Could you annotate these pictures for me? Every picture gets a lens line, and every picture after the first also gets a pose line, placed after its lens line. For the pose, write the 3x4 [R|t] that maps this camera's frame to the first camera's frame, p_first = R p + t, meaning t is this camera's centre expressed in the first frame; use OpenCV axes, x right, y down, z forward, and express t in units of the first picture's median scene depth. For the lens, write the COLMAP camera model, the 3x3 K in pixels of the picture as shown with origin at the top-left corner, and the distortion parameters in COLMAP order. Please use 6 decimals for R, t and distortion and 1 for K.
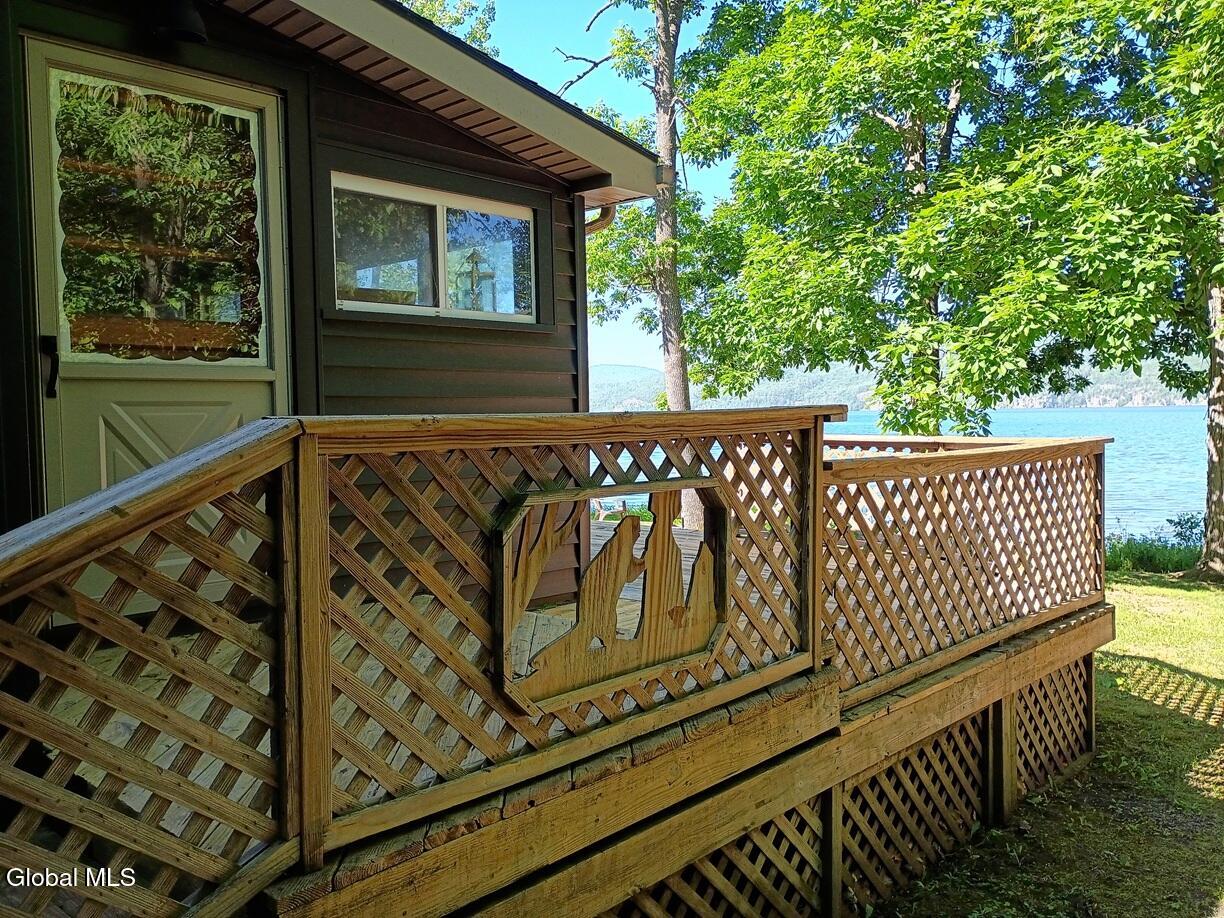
lens RADIAL K [[999.8, 0, 610.1], [0, 999.8, 457.2], [0, 0, 1]] dist [0.017864, -0.026458]
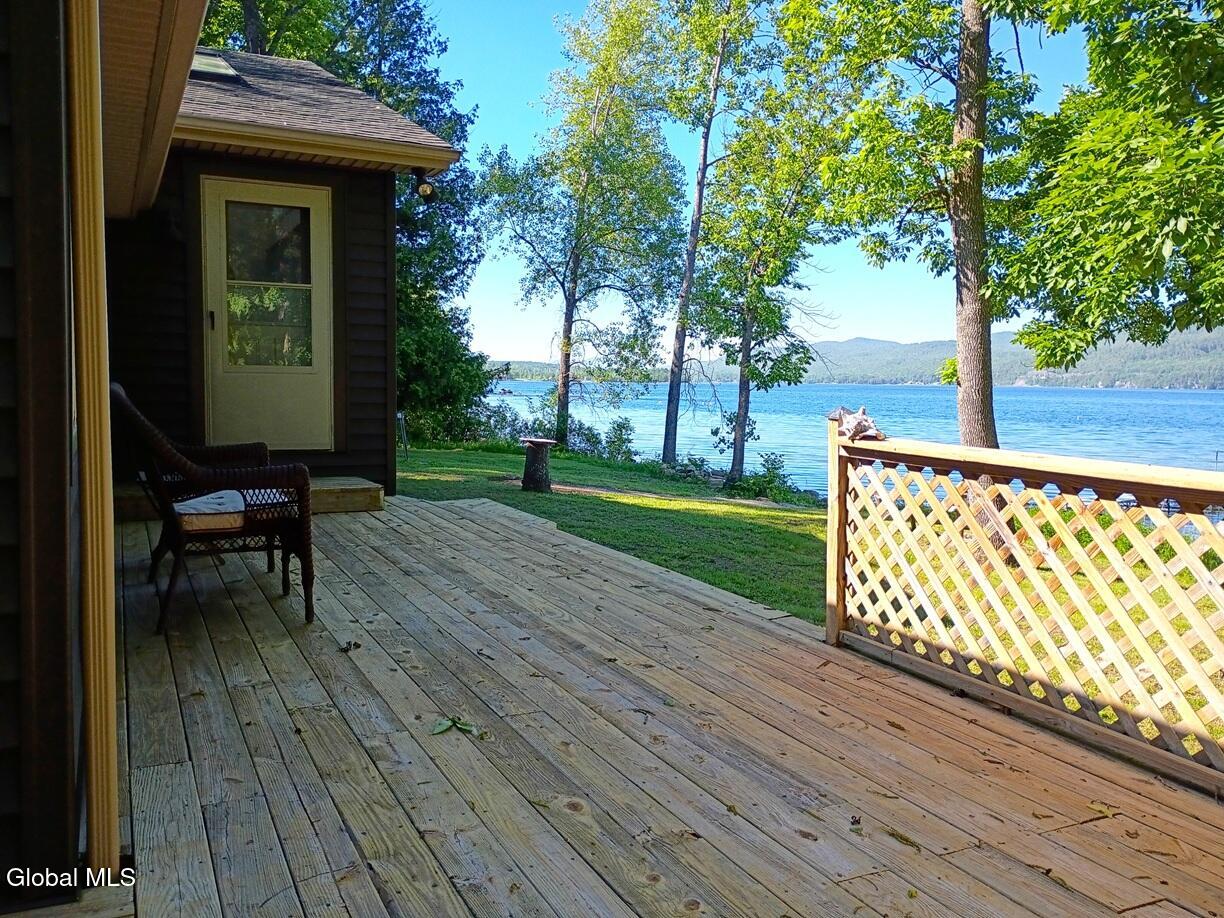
lens RADIAL K [[999.8, 0, 611.3], [0, 999.8, 462.2], [0, 0, 1]] dist [0.017864, -0.026458]
pose [[0.927271, 0.062489, -0.369139, 0.101593], [-0.047432, 0.997636, 0.049733, -0.016361], [0.371374, -0.028606, 0.928043, 0.256357]]
